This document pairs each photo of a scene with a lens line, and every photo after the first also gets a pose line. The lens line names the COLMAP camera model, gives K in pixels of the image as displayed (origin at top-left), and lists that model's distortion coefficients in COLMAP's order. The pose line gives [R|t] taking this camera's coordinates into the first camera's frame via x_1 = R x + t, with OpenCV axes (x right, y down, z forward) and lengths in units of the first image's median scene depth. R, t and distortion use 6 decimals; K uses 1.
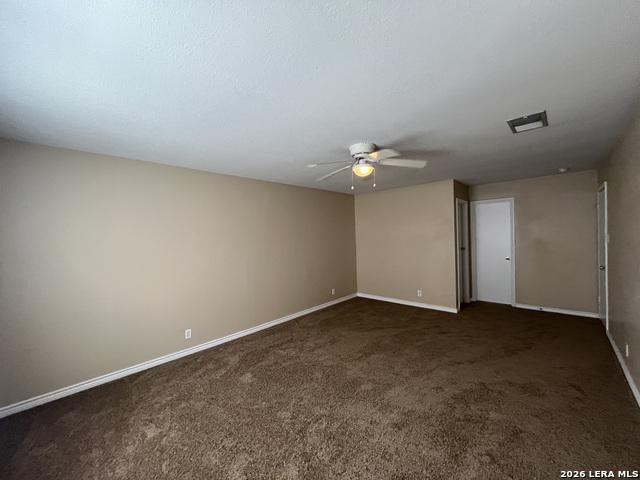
lens RADIAL K [[257.4, 0, 319.4], [0, 257.4, 240.2], [0, 0, 1]] dist [-0.001476, -0.000365]
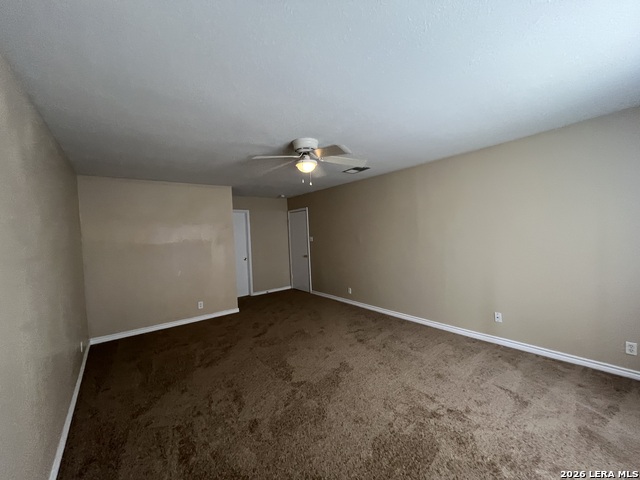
lens RADIAL K [[257.4, 0, 319.4], [0, 257.4, 240.2], [0, 0, 1]] dist [-0.001476, -0.000365]
pose [[0.159591, -0.004641, 0.987172, -0.542159], [0.054350, 0.998514, -0.004092, 0.009274], [-0.985686, 0.054306, 0.159606, 0.553046]]
